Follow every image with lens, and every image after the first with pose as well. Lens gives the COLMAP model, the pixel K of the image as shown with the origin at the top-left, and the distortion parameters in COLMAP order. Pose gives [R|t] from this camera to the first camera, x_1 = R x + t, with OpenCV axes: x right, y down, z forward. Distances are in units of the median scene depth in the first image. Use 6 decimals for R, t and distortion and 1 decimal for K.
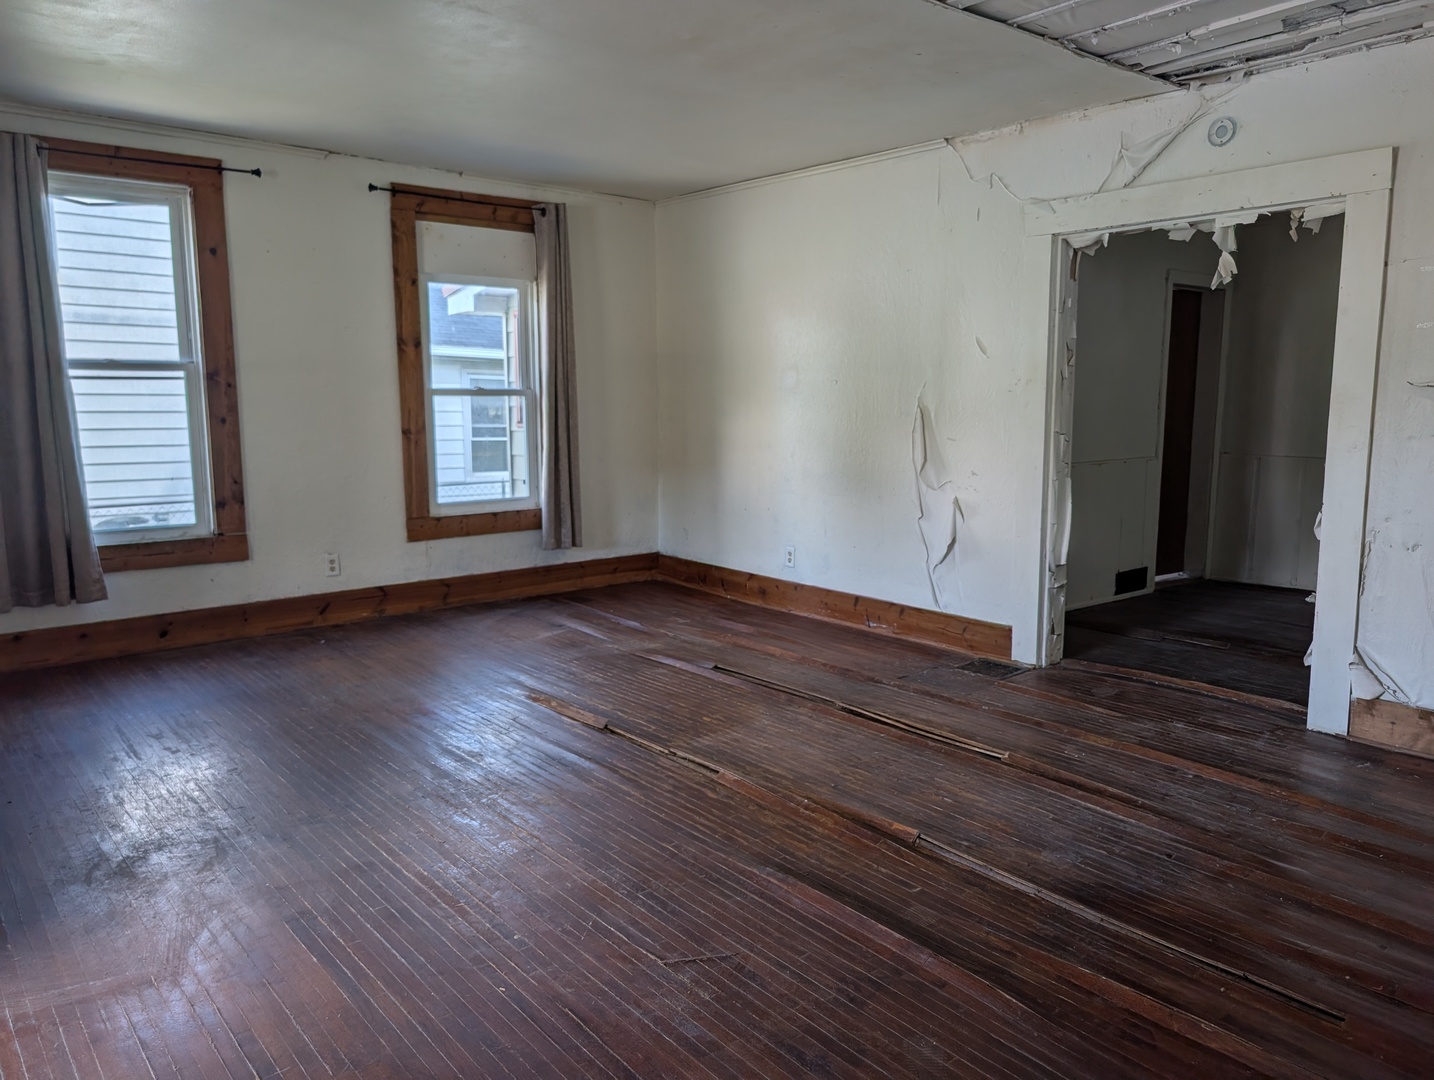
lens RADIAL K [[1040.9, 0, 730.6], [0, 1040.9, 542.9], [0, 0, 1]] dist [0.035817, -0.041591]
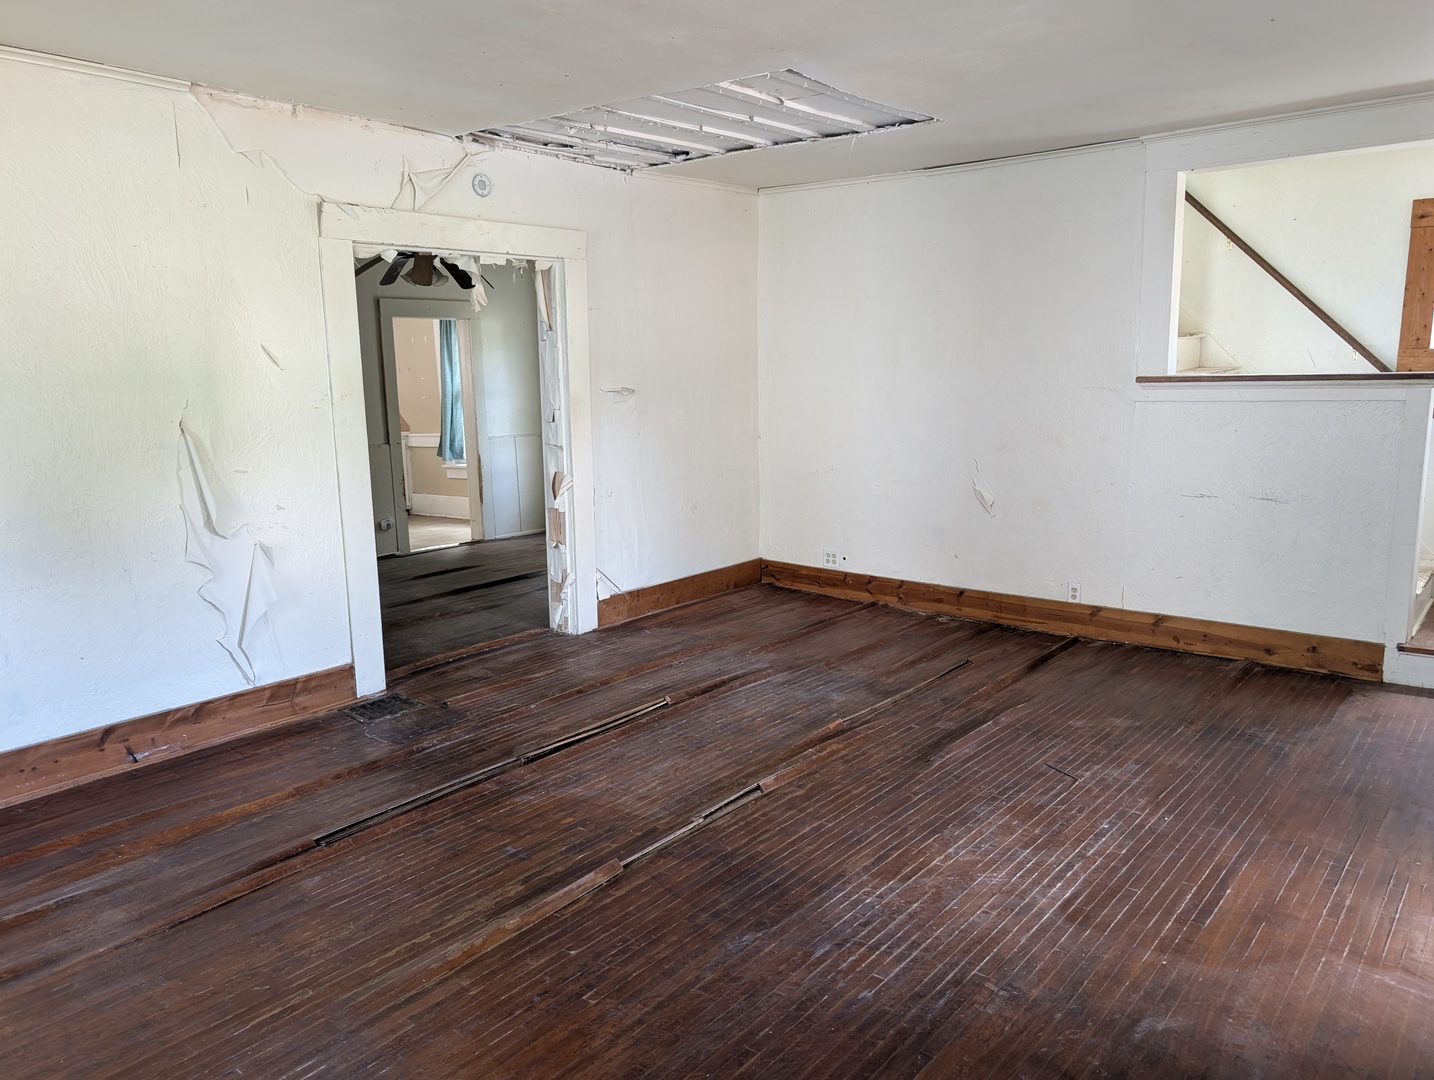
lens RADIAL K [[1040.9, 0, 730.6], [0, 1040.9, 542.9], [0, 0, 1]] dist [0.035817, -0.041591]
pose [[-0.191586, -0.164687, 0.967560, -0.824412], [0.160911, 0.967212, 0.196489, -0.184537], [-0.968196, 0.193335, -0.158804, 0.997353]]
